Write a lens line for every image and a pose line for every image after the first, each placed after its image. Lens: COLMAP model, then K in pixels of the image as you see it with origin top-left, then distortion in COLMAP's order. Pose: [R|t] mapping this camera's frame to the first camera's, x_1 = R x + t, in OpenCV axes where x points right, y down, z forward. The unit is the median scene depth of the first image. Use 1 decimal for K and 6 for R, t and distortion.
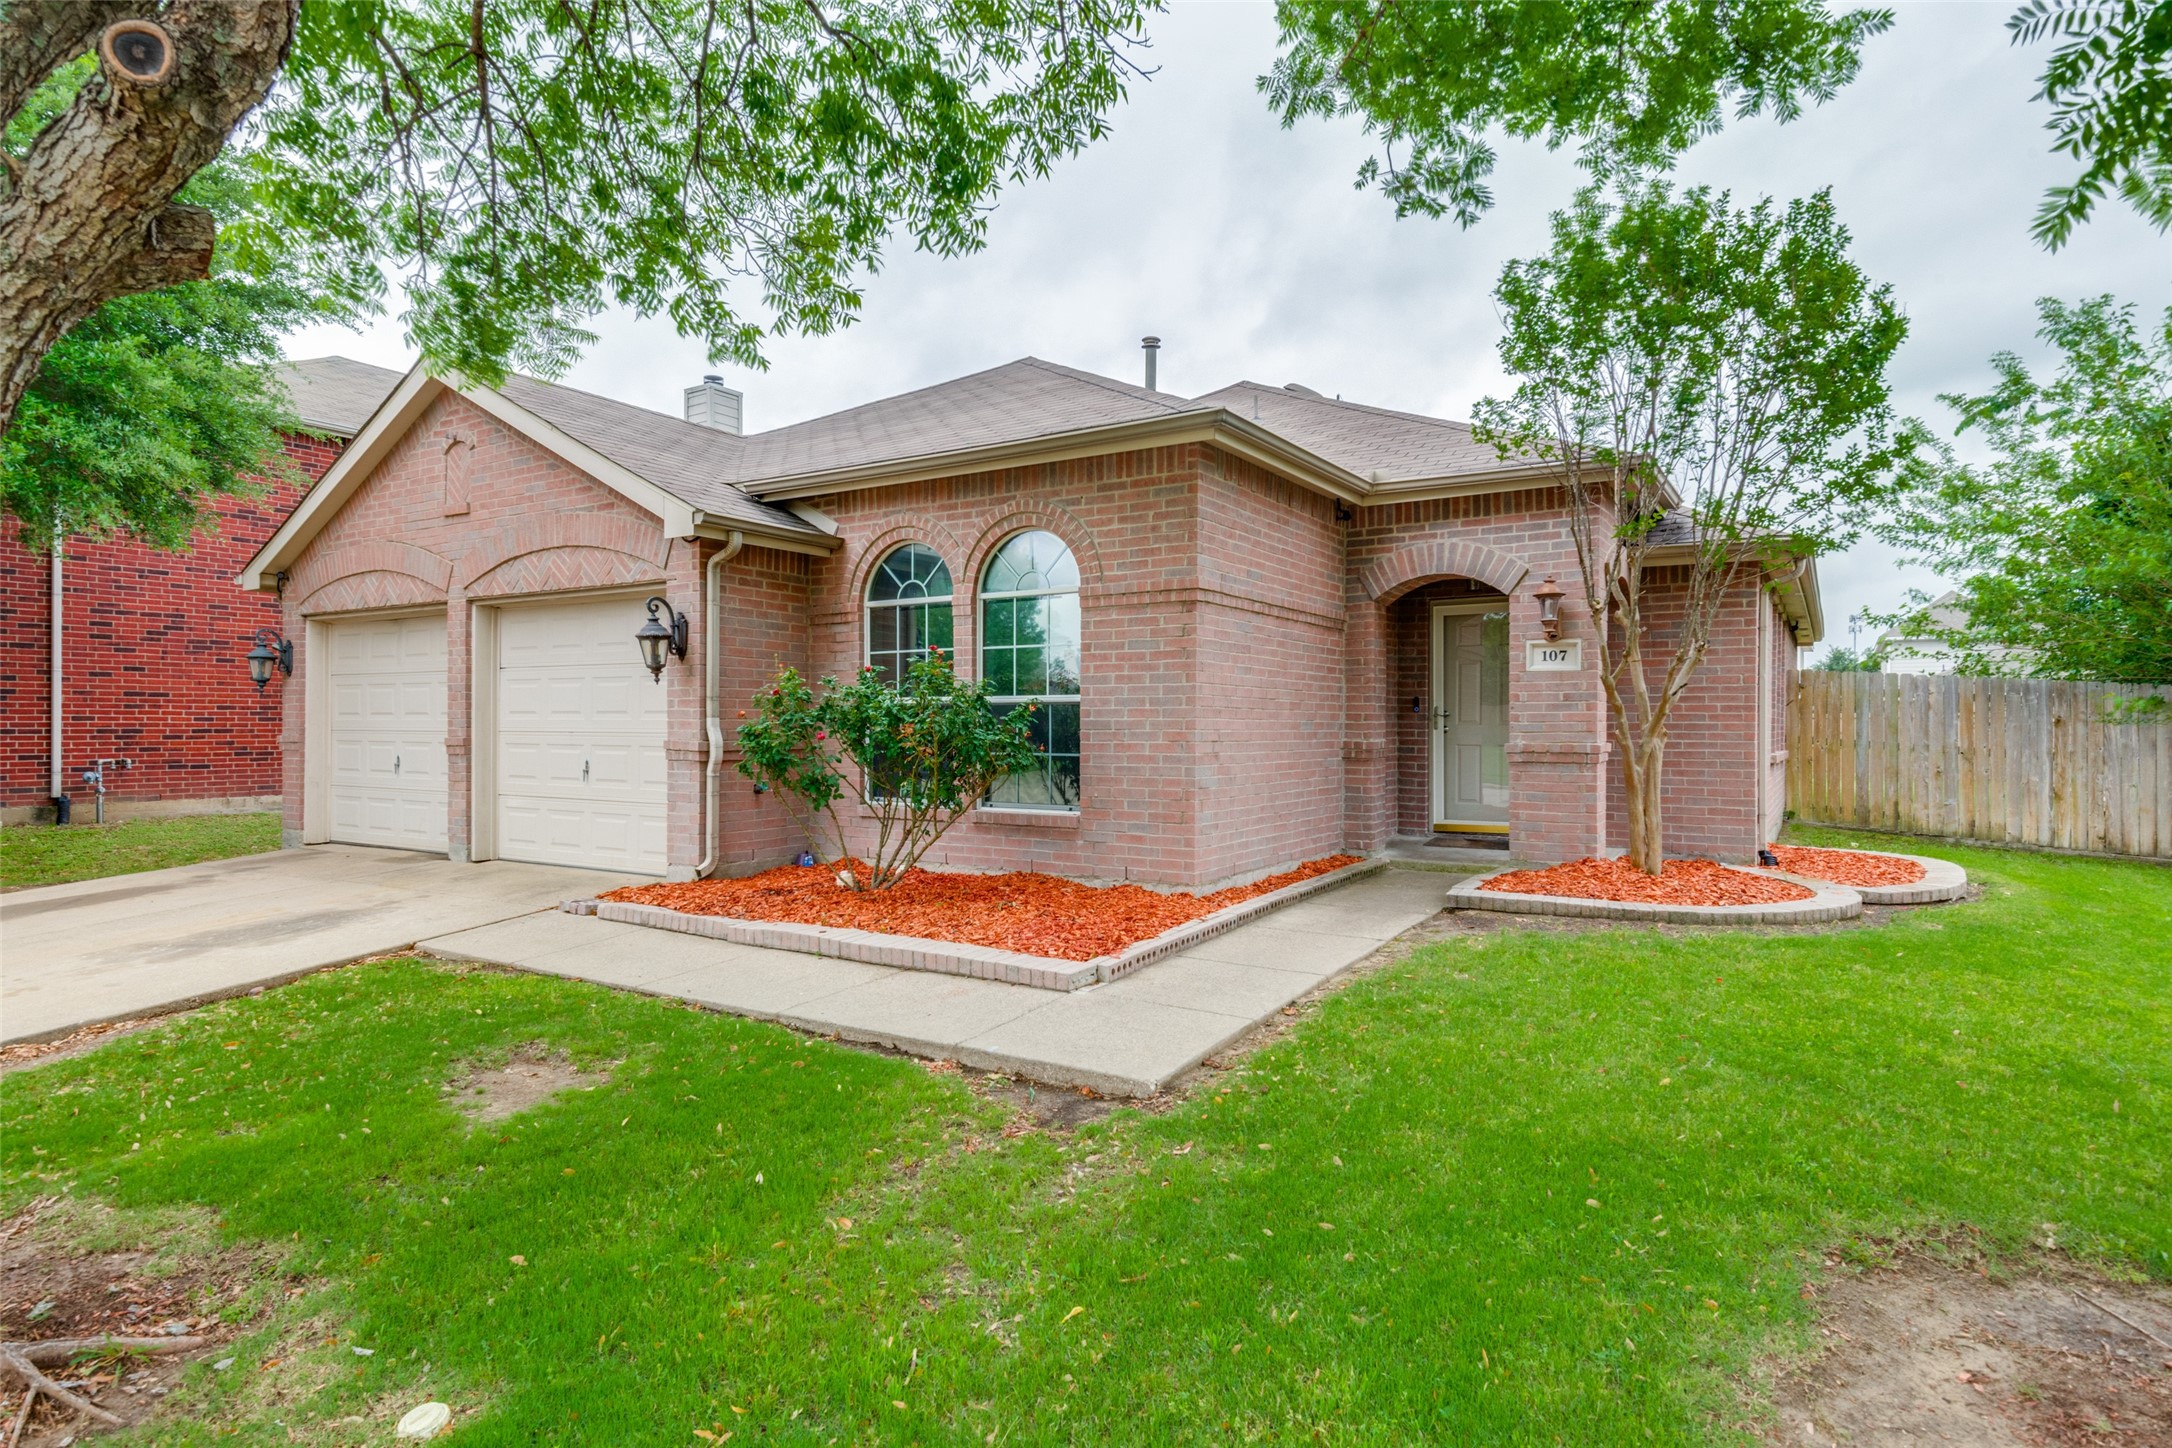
lens RADIAL K [[1168.2, 0, 1080.8], [0, 1168.2, 723.6], [0, 0, 1]] dist [0.006367, -0.000299]
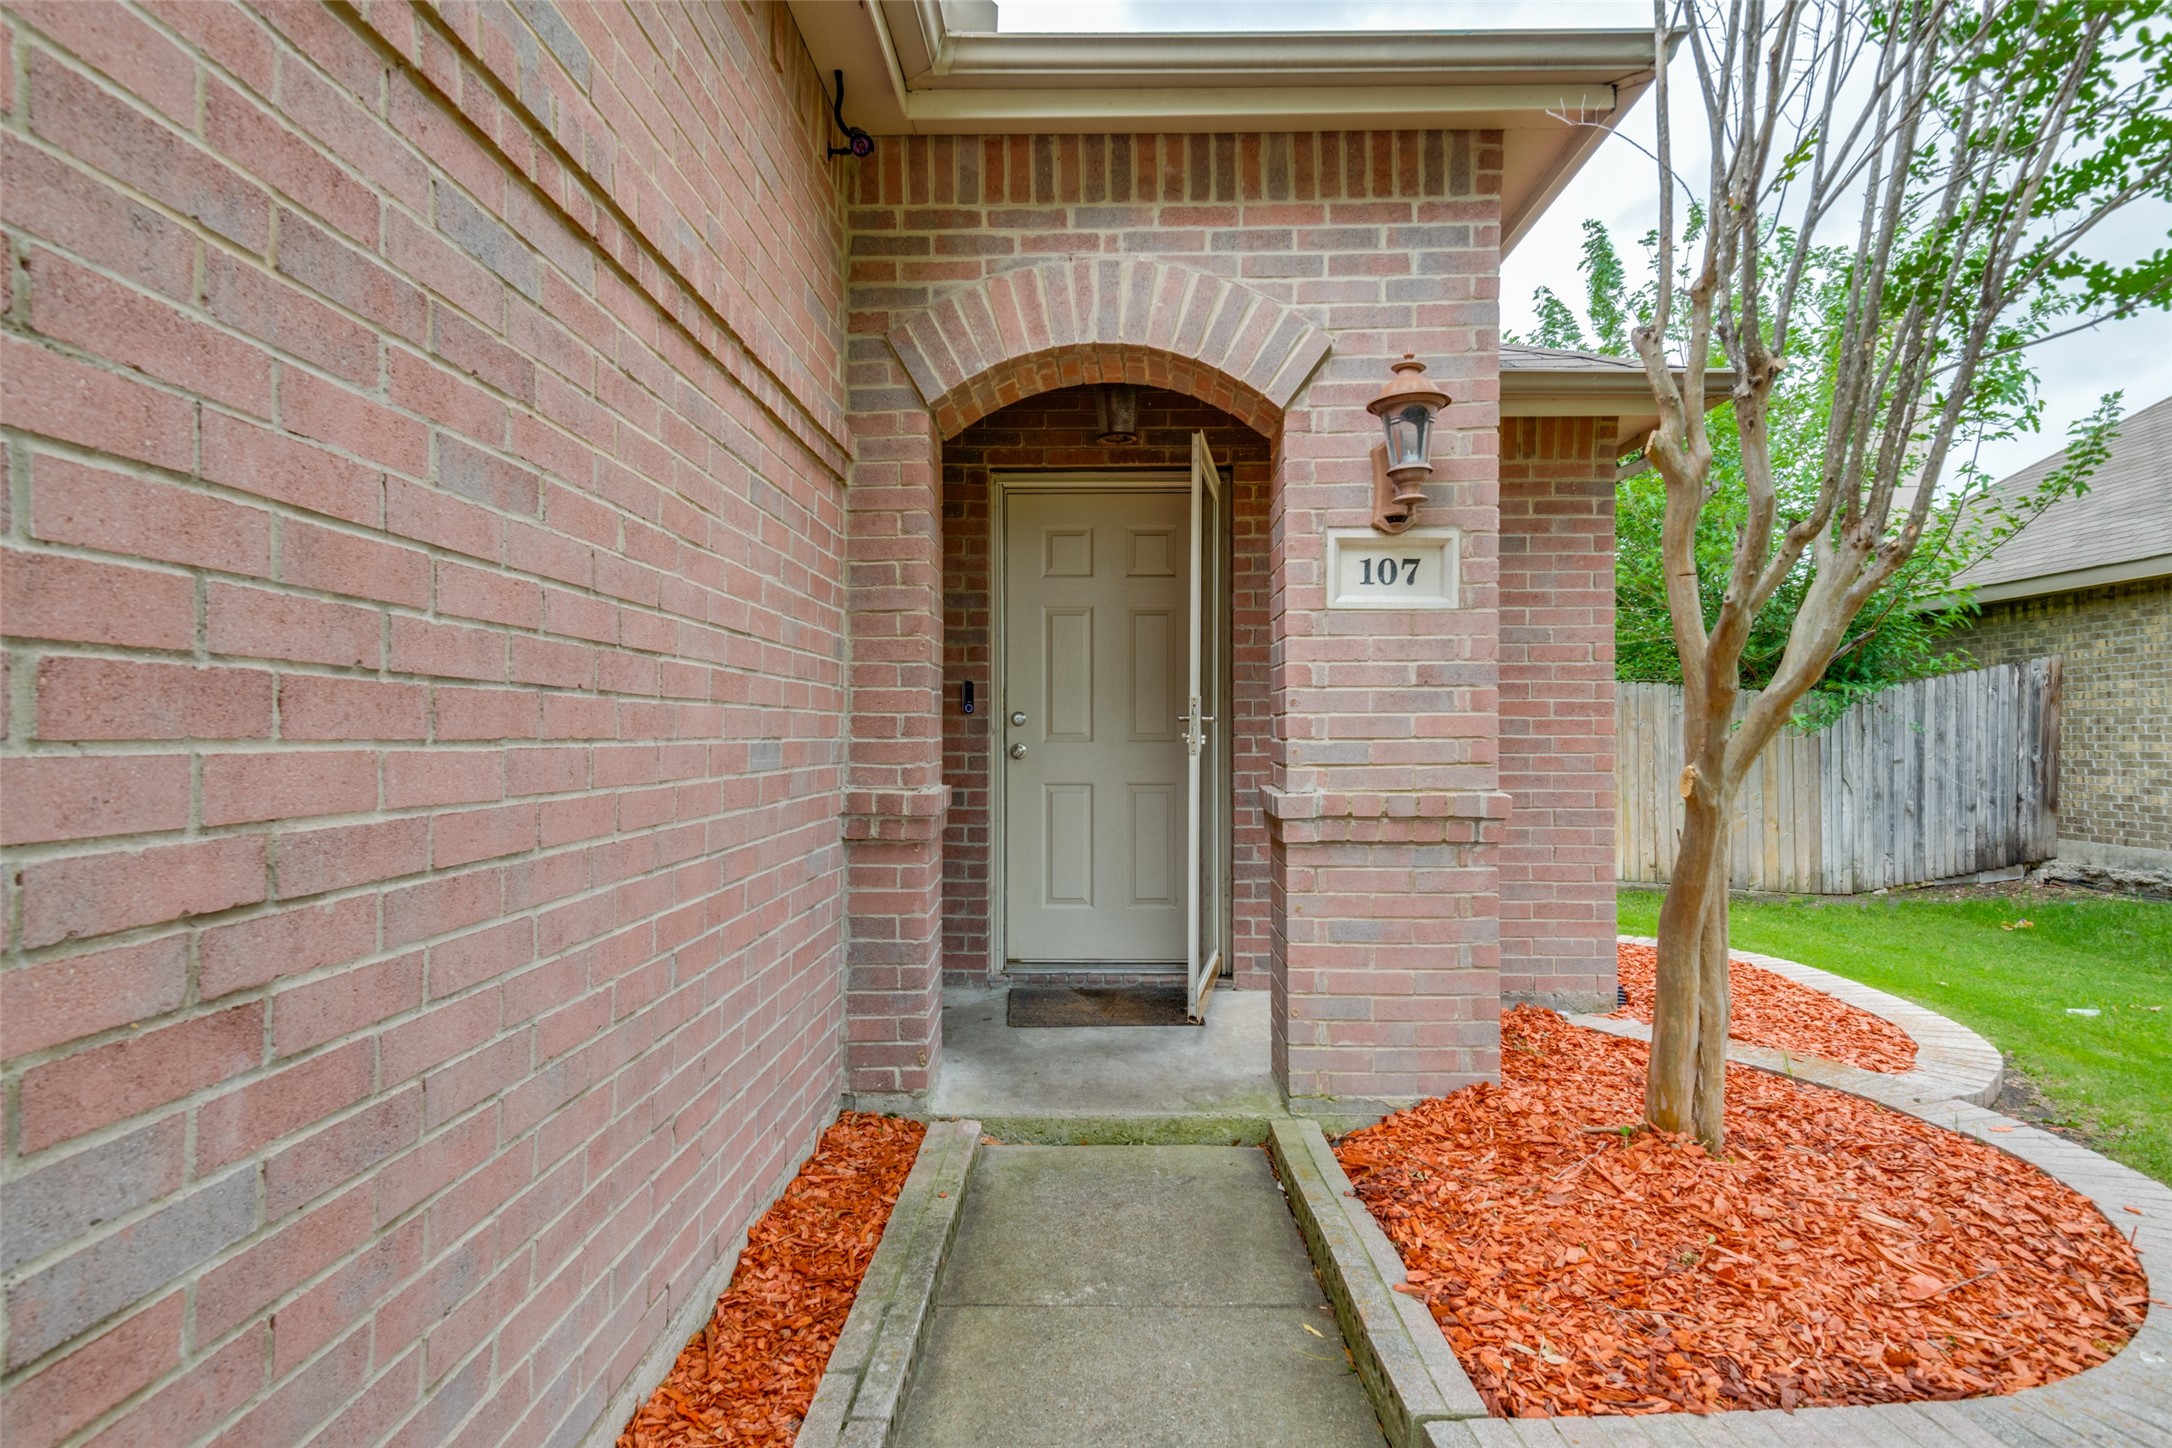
lens RADIAL K [[1168.2, 0, 1080.0], [0, 1168.2, 730.8], [0, 0, 1]] dist [0.006367, -0.000299]
pose [[0.858947, -0.002499, 0.512058, 0.108261], [0.001640, 0.999996, 0.002129, -0.005038], [-0.512061, -0.000989, 0.858948, 0.684277]]
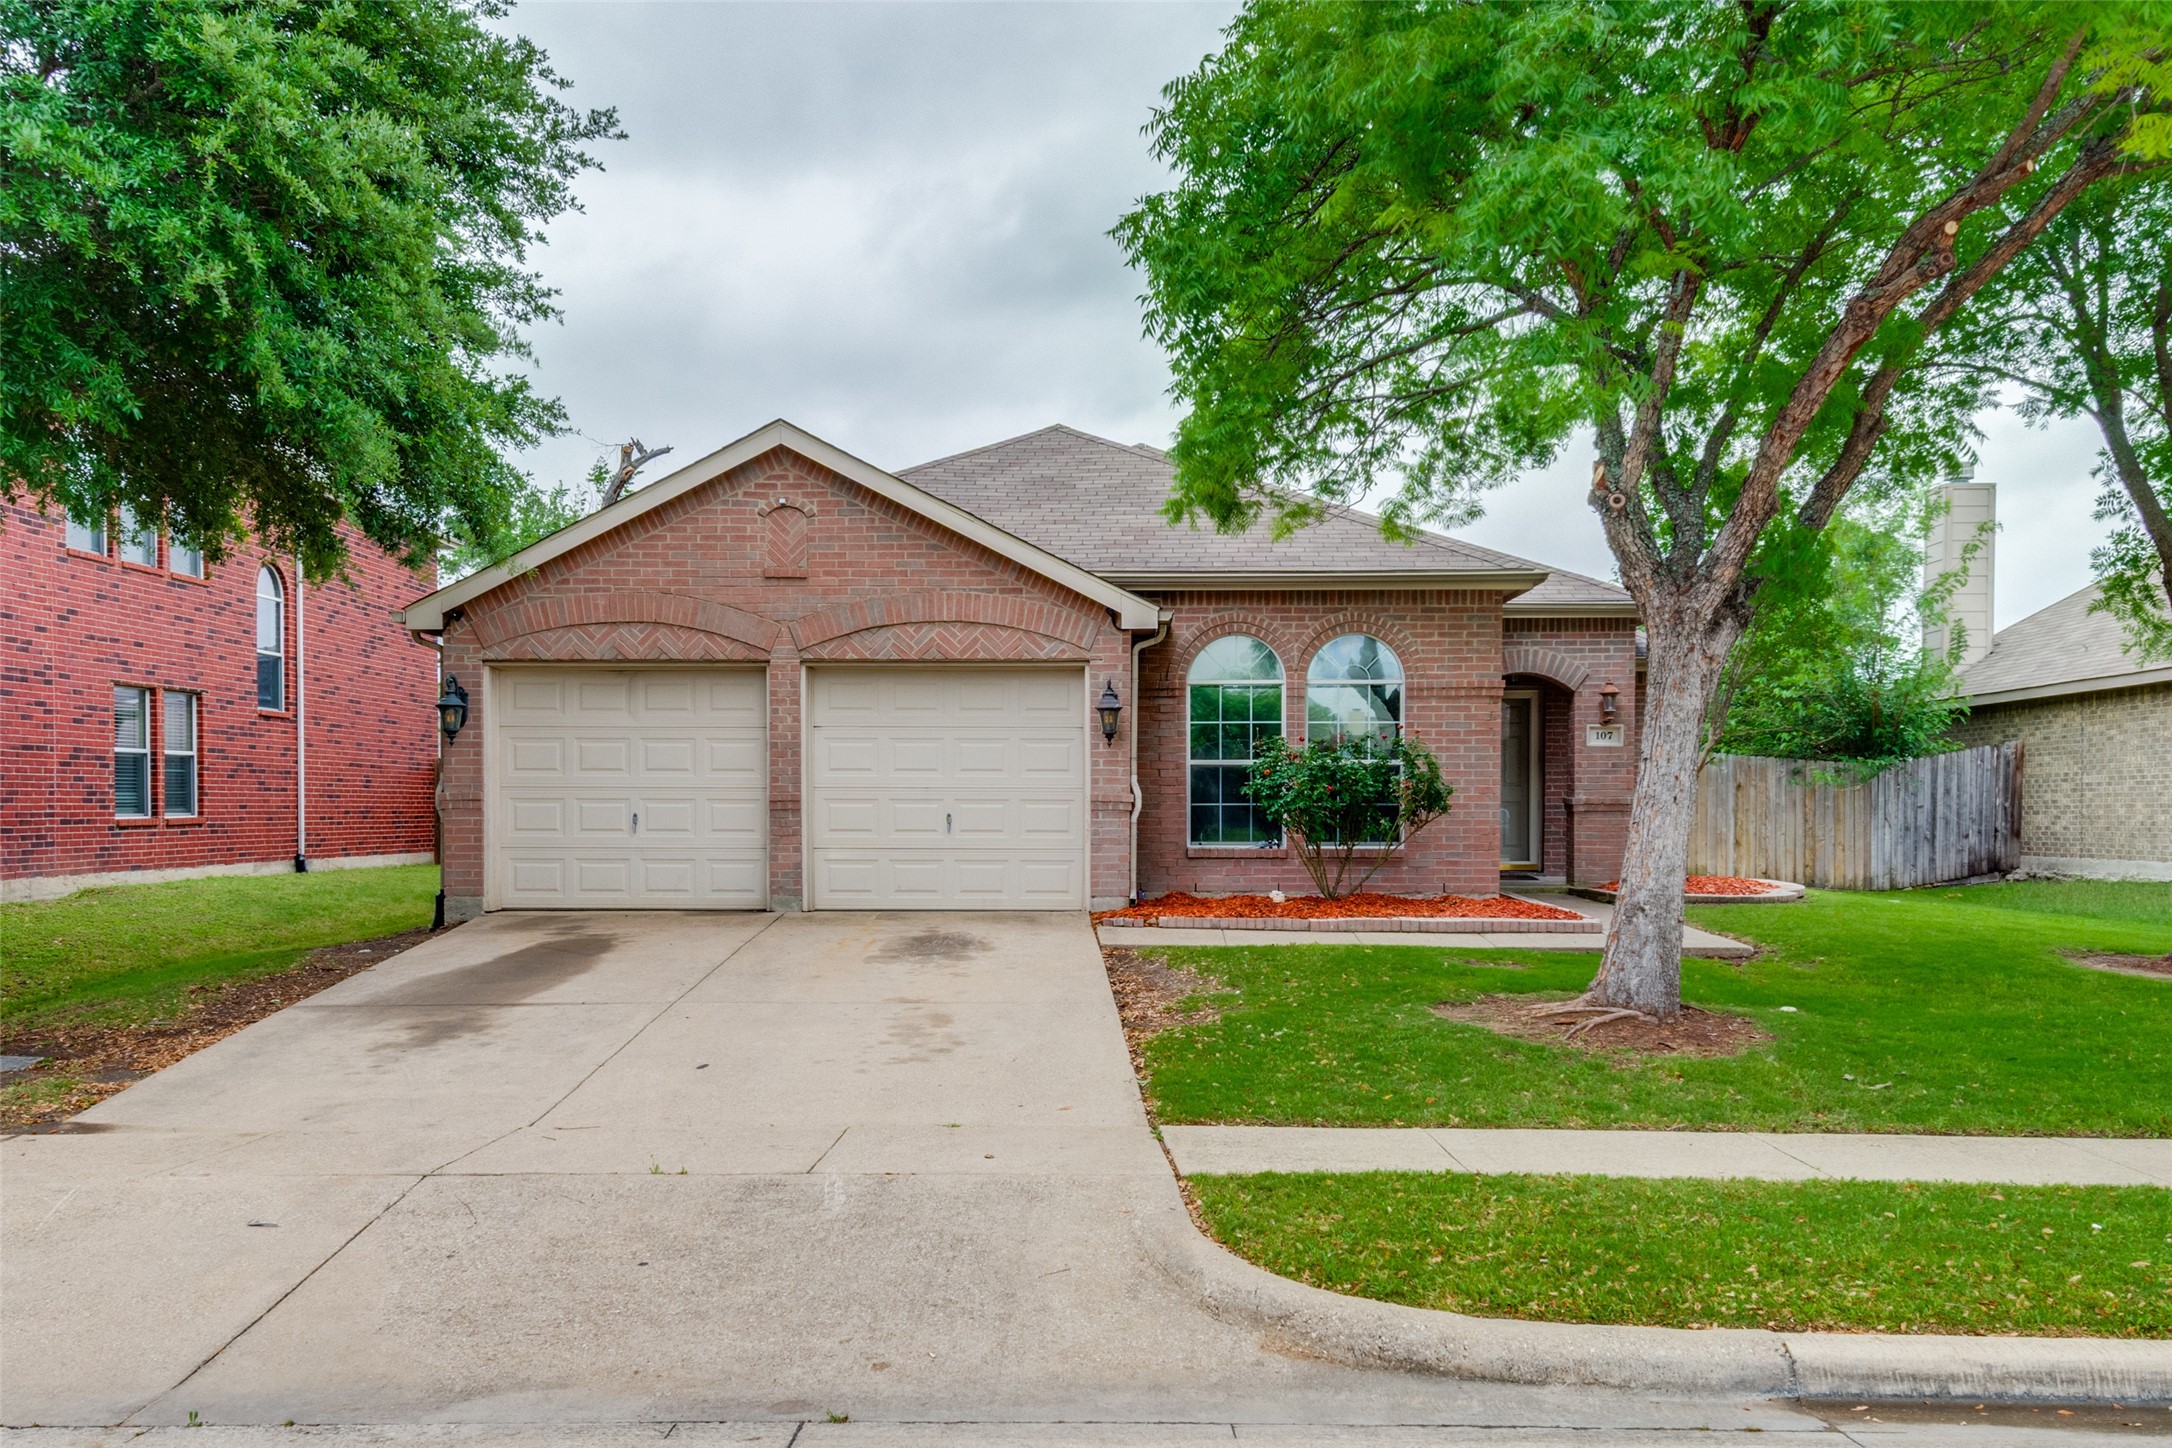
lens RADIAL K [[1780.9, 0, 1105.3], [0, 1780.9, 832.0], [0, 0, 1]] dist [0.014367, 0.003531]
pose [[0.860130, -0.009063, 0.509994, -1.156503], [-0.000816, 0.999816, 0.019145, 0.016796], [-0.510073, -0.016883, 0.859965, -0.519449]]
